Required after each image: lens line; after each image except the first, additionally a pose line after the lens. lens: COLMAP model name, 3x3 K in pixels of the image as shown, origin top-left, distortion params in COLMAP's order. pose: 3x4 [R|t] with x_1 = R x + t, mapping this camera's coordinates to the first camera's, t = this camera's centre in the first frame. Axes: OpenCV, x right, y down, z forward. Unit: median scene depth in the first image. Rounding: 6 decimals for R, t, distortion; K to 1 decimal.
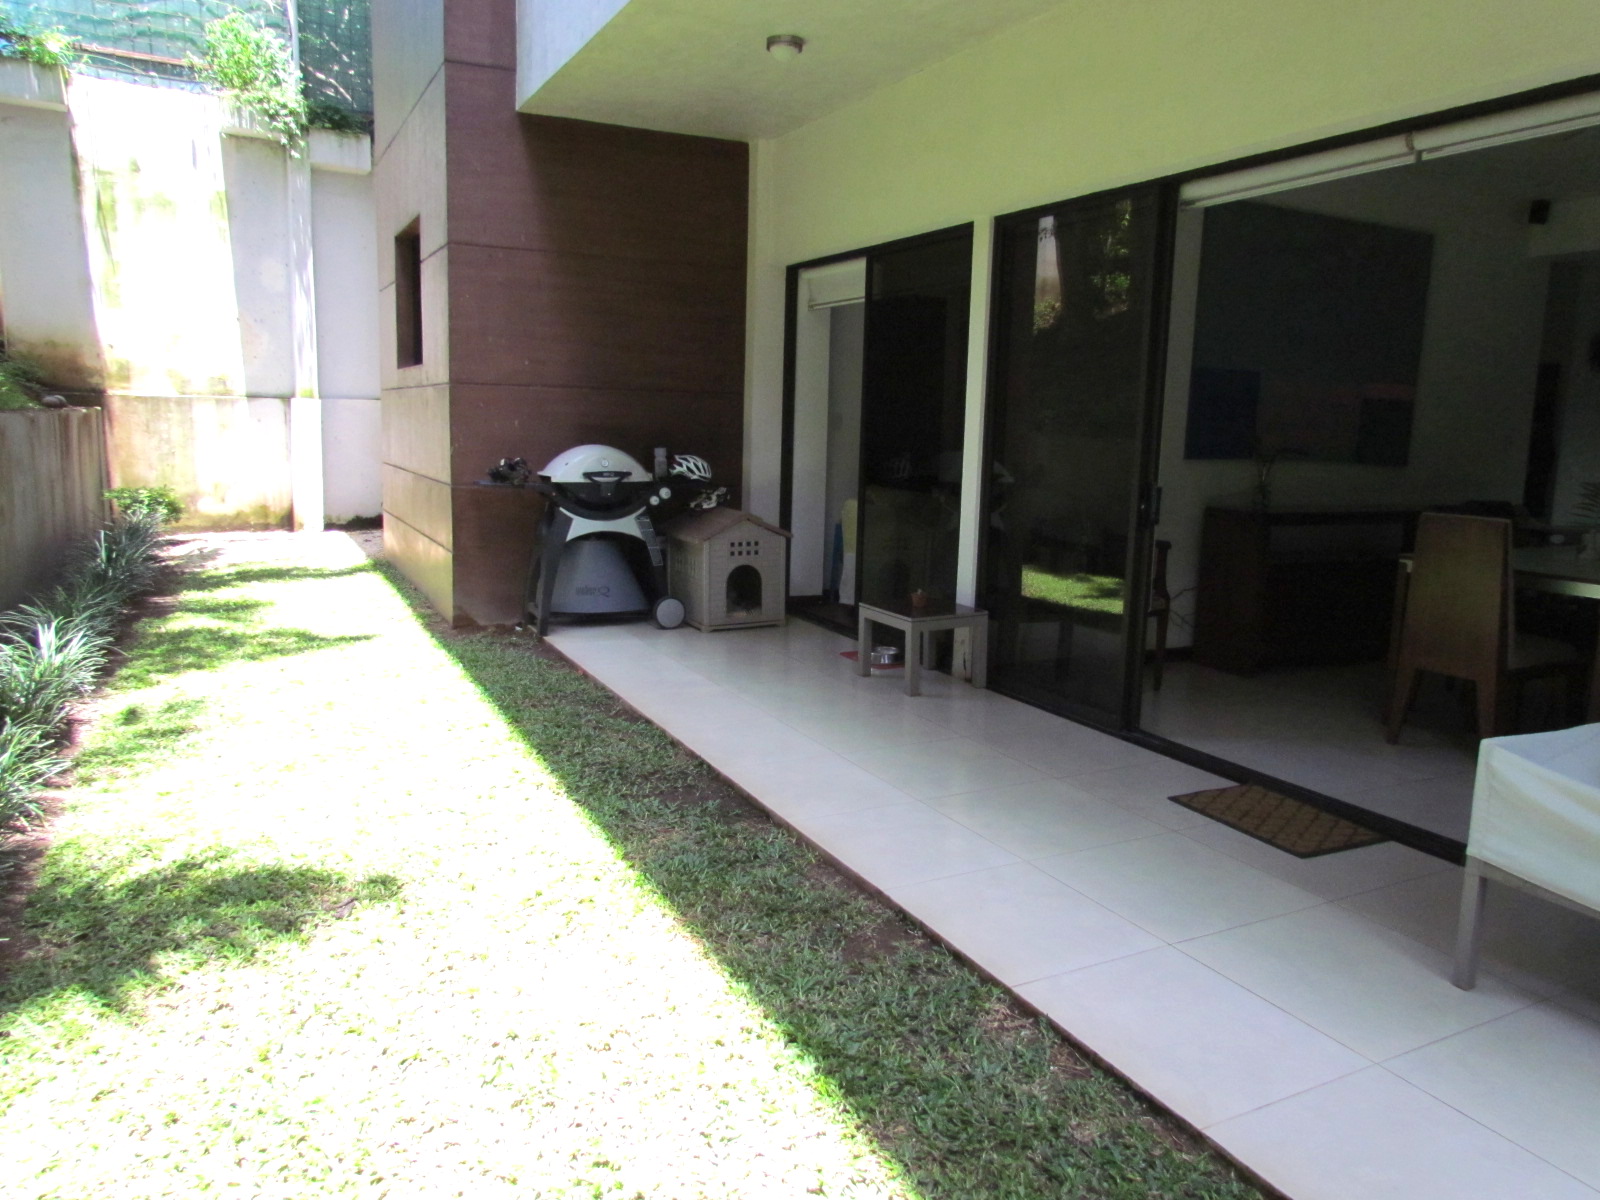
lens RADIAL K [[1133.0, 0, 805.1], [0, 1133.0, 601.7], [0, 0, 1]] dist [-0.030039, 0.001144]
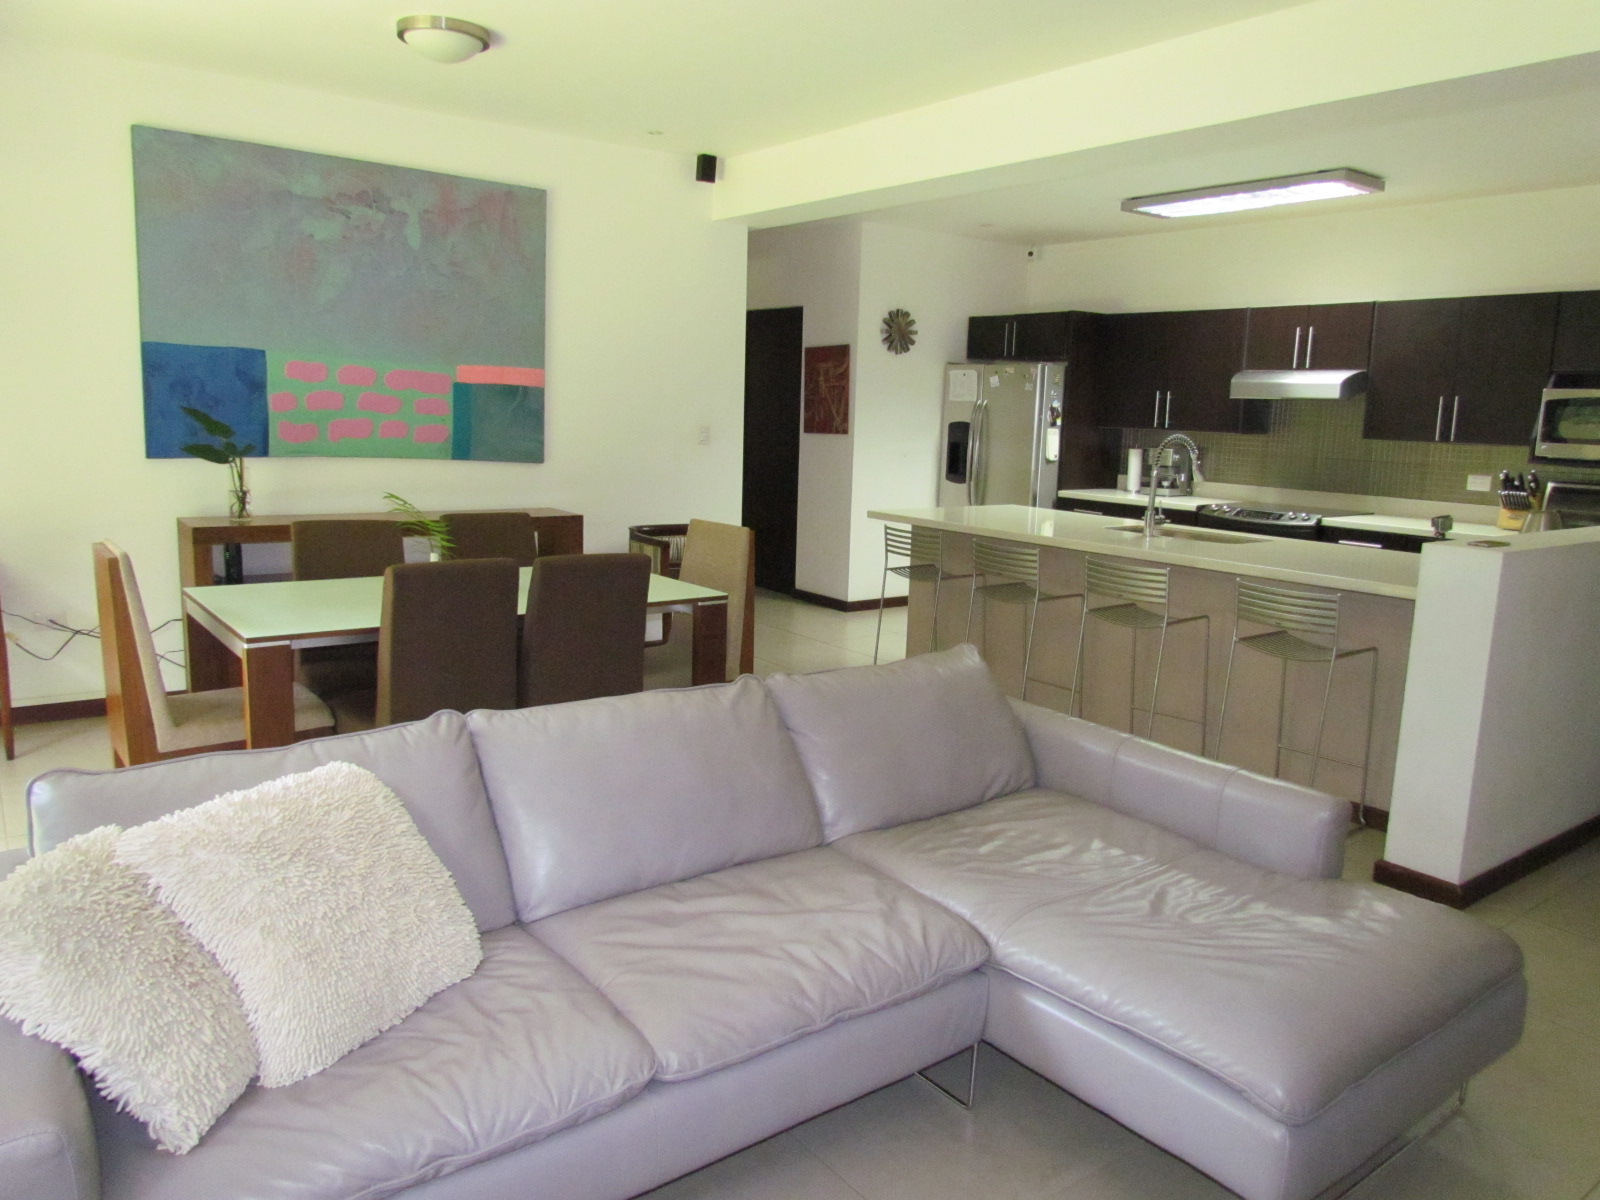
lens RADIAL K [[1133.0, 0, 805.1], [0, 1133.0, 601.7], [0, 0, 1]] dist [-0.030039, 0.001144]
pose [[0.984338, -0.023727, 0.174687, 0.843575], [0.020740, 0.999606, 0.018903, -0.038625], [-0.175067, -0.014984, 0.984443, 0.172464]]
